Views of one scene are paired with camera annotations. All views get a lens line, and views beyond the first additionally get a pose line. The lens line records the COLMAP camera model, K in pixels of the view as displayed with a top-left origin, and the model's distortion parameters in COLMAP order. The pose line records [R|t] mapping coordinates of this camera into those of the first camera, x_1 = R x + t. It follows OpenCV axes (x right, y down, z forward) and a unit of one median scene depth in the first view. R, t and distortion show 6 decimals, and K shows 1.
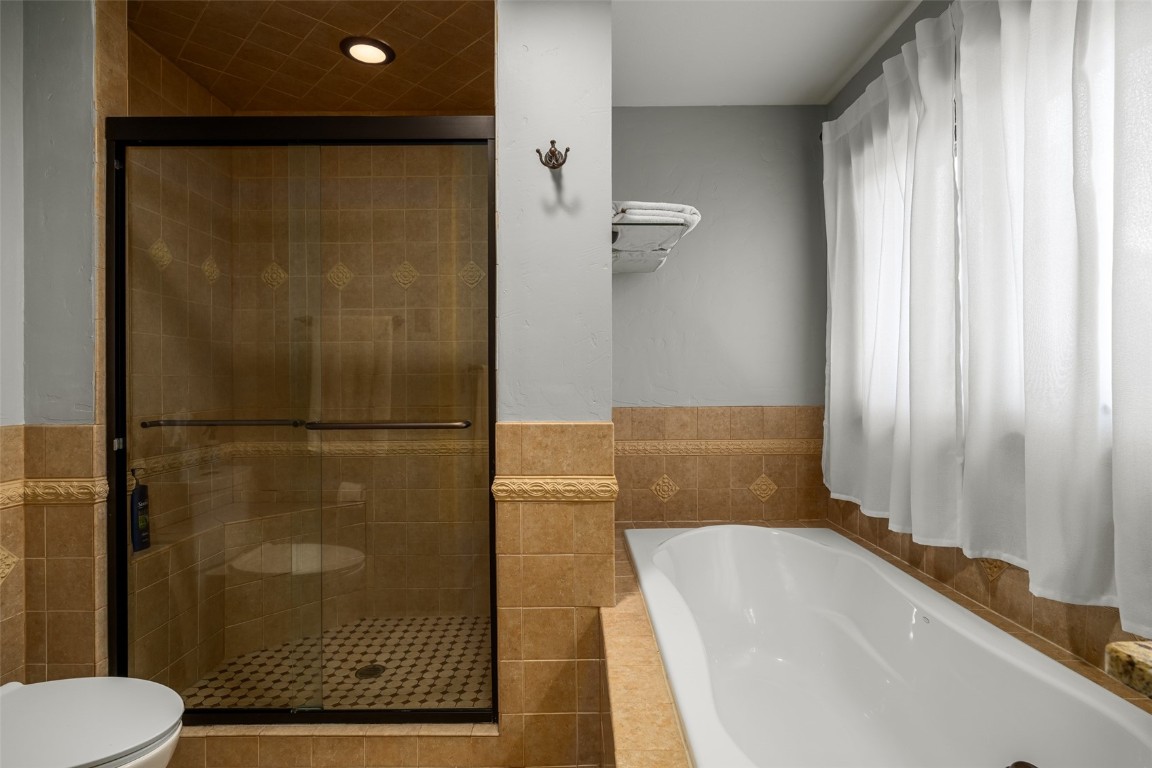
lens RADIAL K [[574.6, 0, 575.1], [0, 574.6, 378.8], [0, 0, 1]] dist [0.000978, -0.000672]
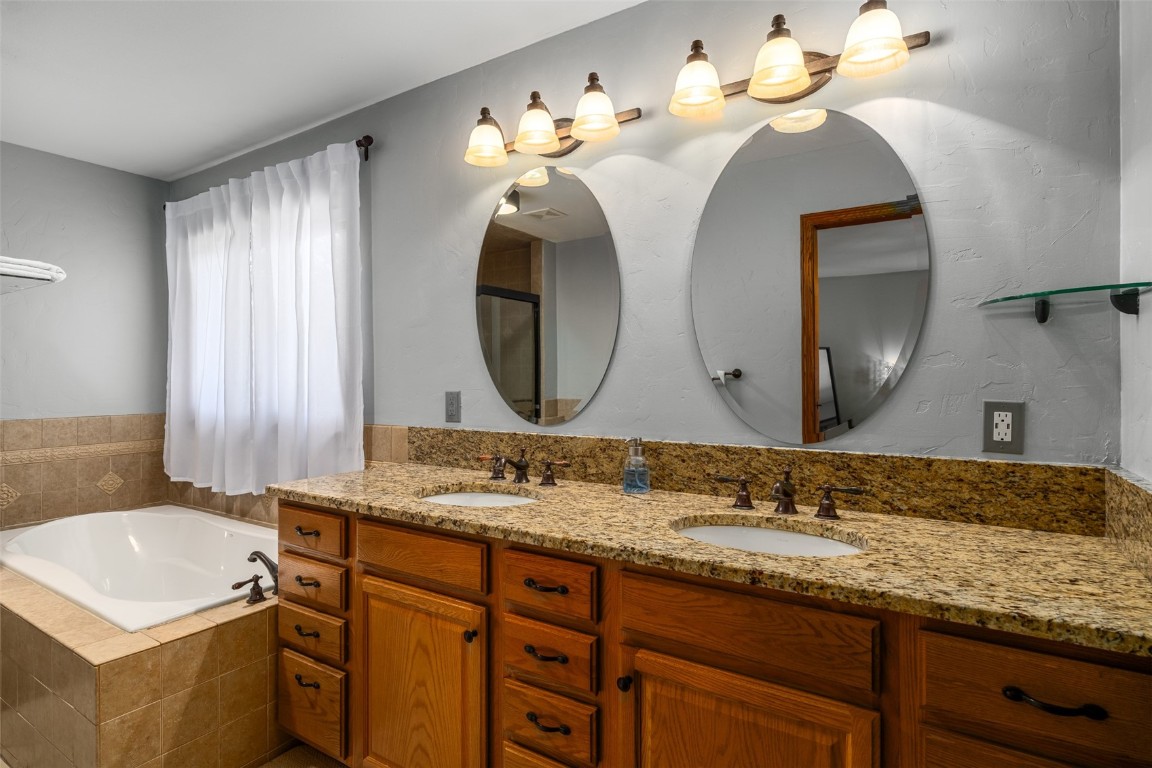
lens RADIAL K [[617.9, 0, 574.6], [0, 617.9, 376.2], [0, 0, 1]] dist [-0.007807, -0.000489]
pose [[0.541198, 0.005927, 0.840874, -0.252848], [-0.001554, 0.999981, -0.006048, -0.031247], [-0.840894, 0.001966, 0.541197, -0.566601]]
